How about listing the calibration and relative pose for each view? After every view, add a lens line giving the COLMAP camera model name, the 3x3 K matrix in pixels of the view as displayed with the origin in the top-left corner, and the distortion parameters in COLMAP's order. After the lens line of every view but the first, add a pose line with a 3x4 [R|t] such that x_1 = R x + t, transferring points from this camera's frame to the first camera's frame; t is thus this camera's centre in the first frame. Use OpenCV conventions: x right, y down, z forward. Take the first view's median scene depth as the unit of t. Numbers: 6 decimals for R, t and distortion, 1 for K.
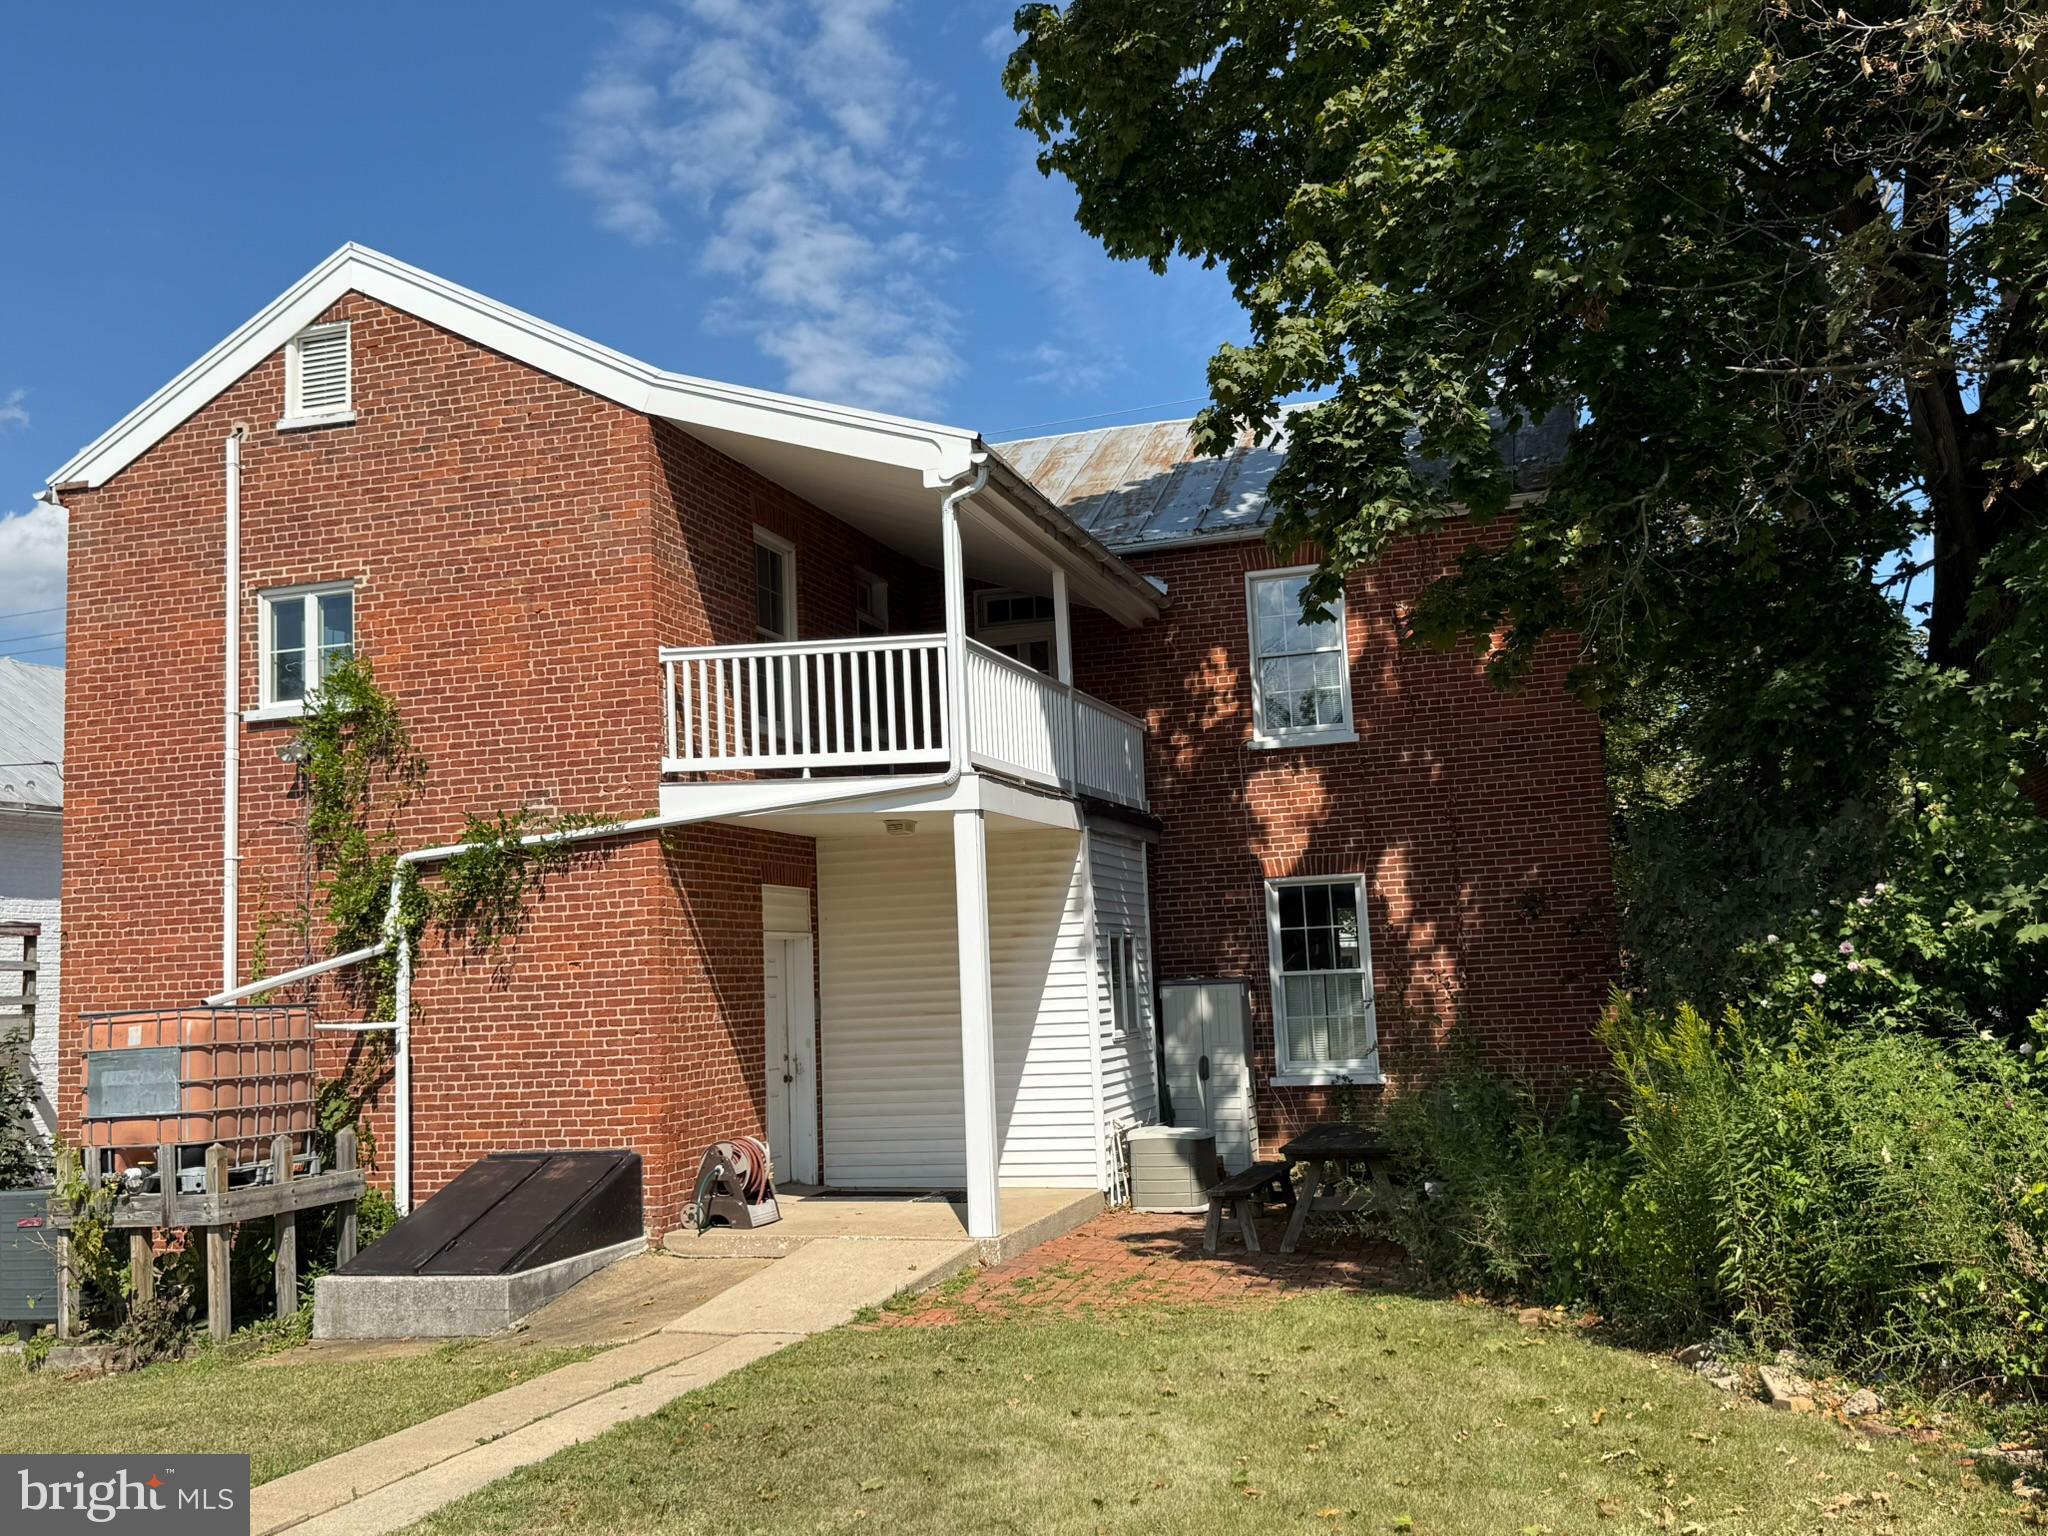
lens RADIAL K [[1860.6, 0, 1024.0], [0, 1860.6, 768.0], [0, 0, 1]] dist [0.188925, -0.334583]
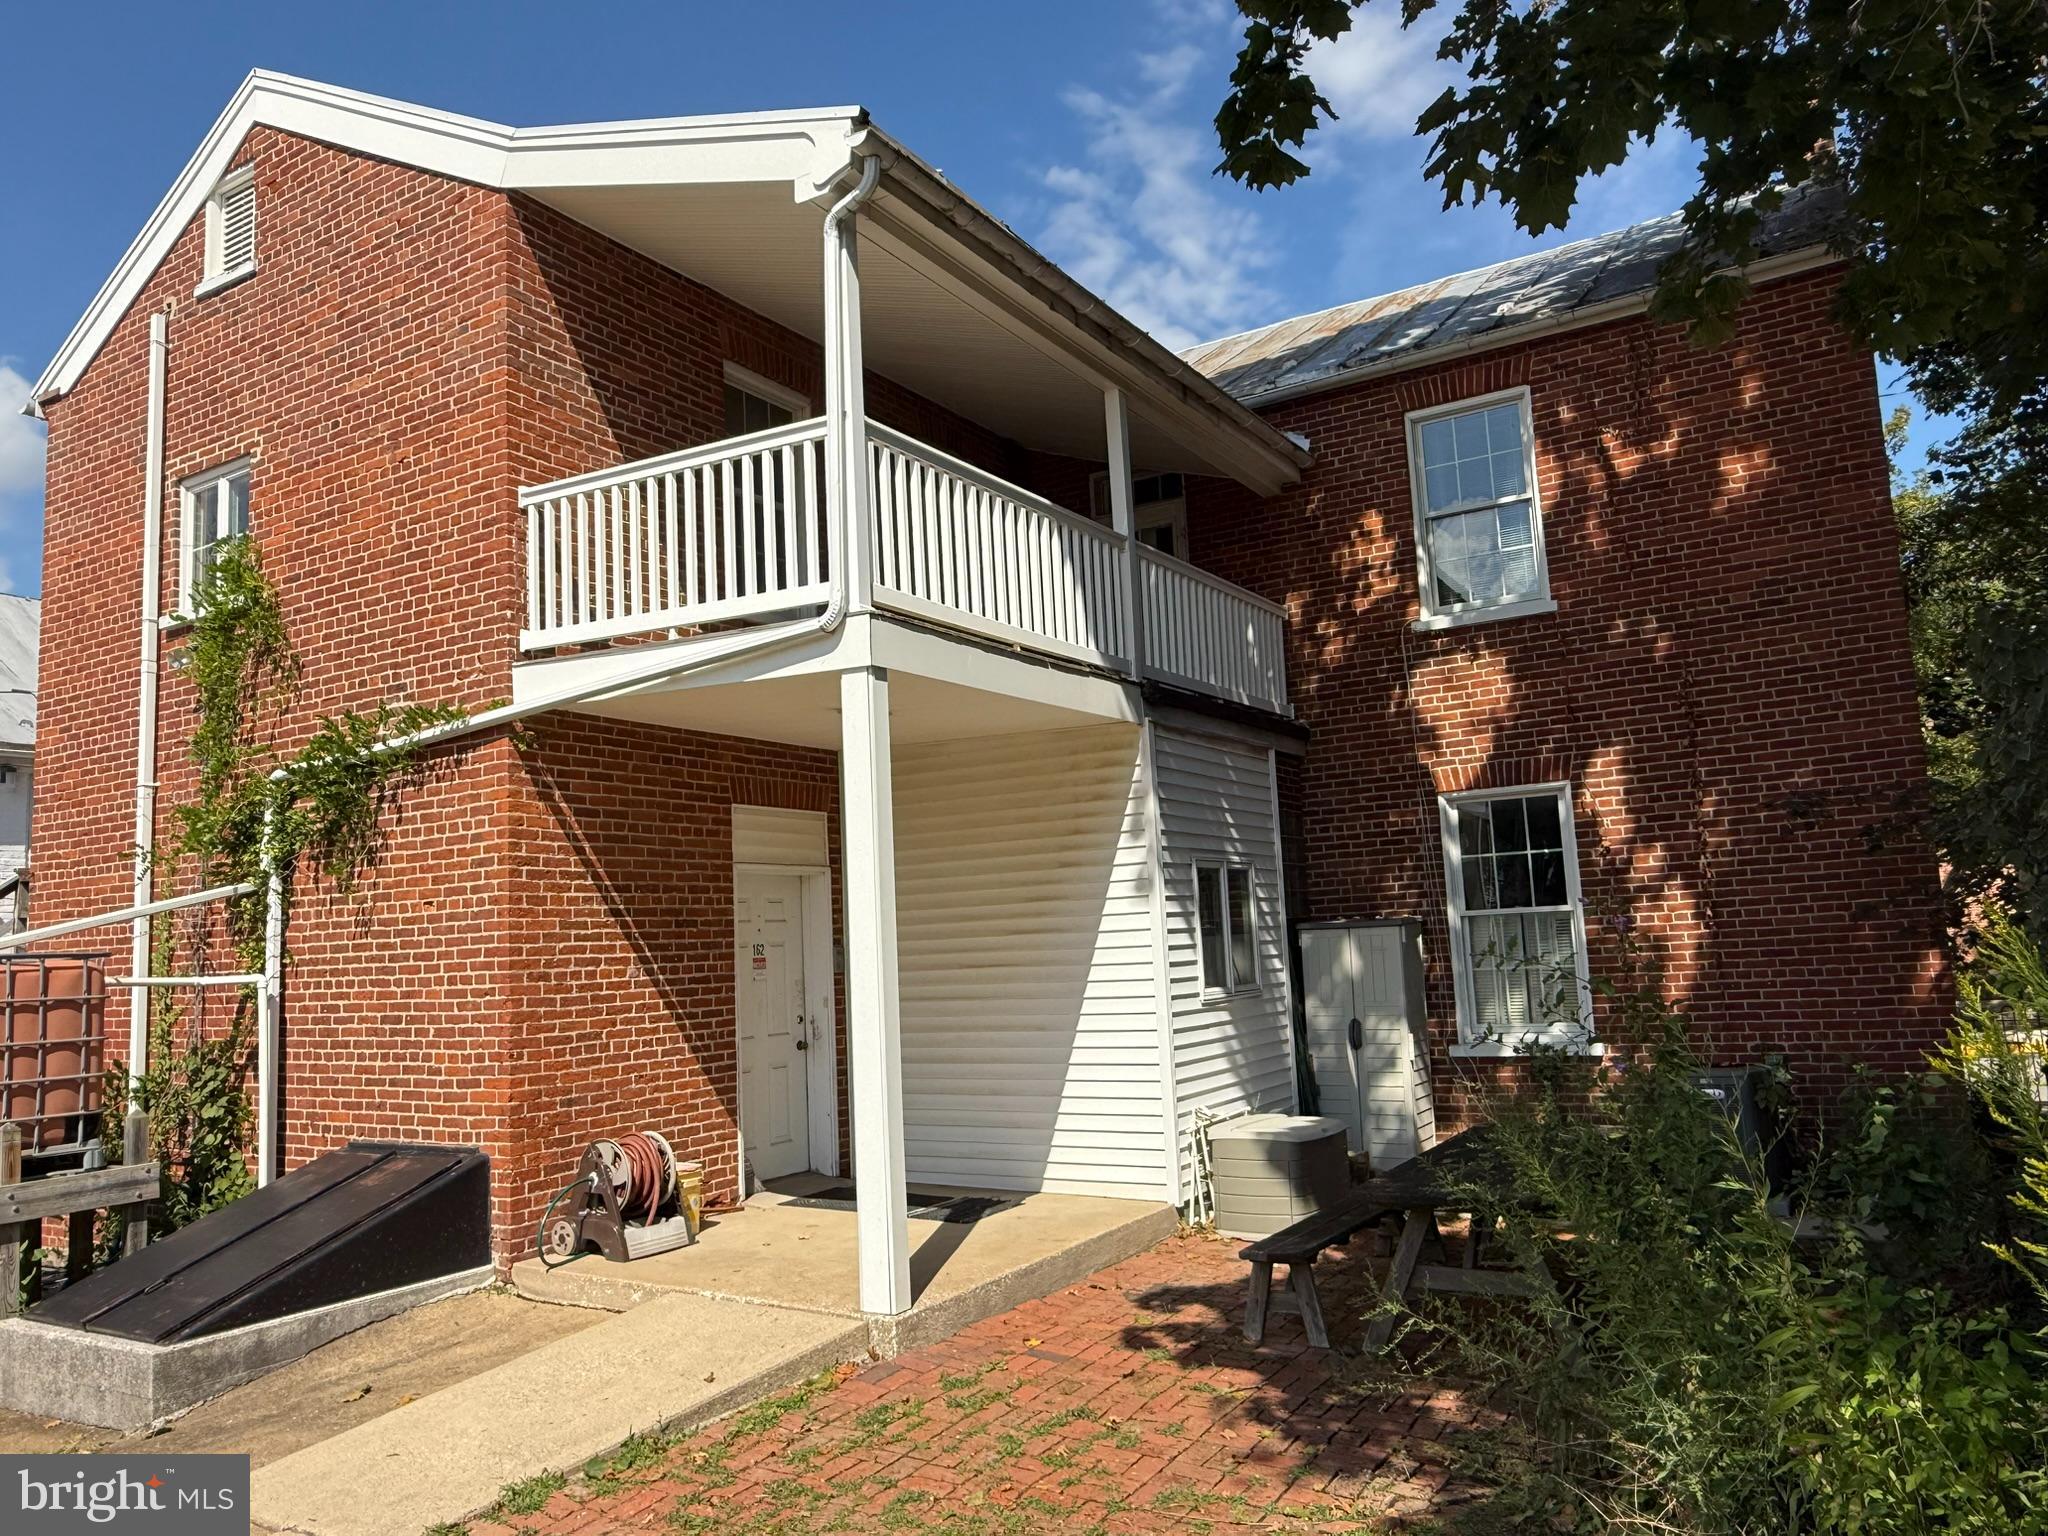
lens RADIAL K [[1427.5, 0, 1014.4], [0, 1427.5, 772.7], [0, 0, 1]] dist [0.008437, 0.000755]
pose [[0.967089, -0.032603, -0.252340, 0.133386], [0.033740, 0.999431, 0.000178, 0.054253], [0.252190, -0.008686, 0.967639, 0.456593]]
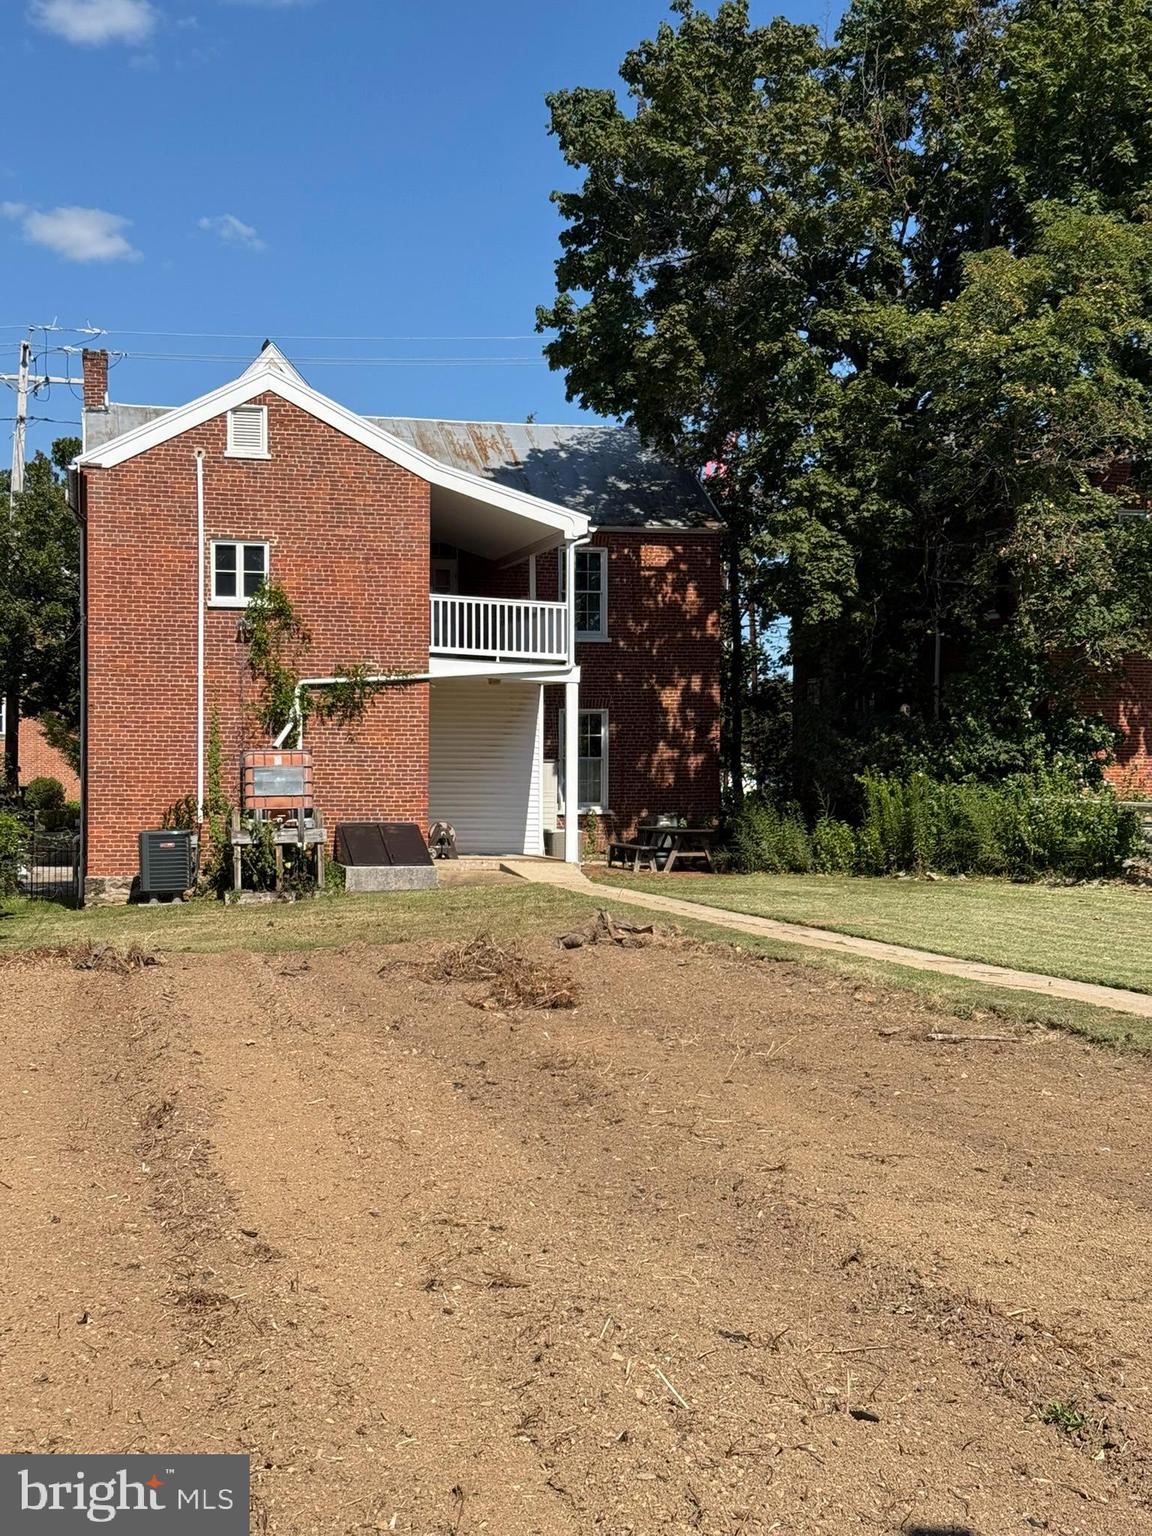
lens RADIAL K [[2154.9, 0, 576.0], [0, 2154.9, 768.0], [0, 0, 1]] dist [0.273002, 0.009285]
pose [[0.862026, 0.043983, 0.504952, -1.204591], [-0.099666, 0.991487, 0.083784, -0.084478], [-0.496968, -0.122551, 0.859072, -1.148798]]
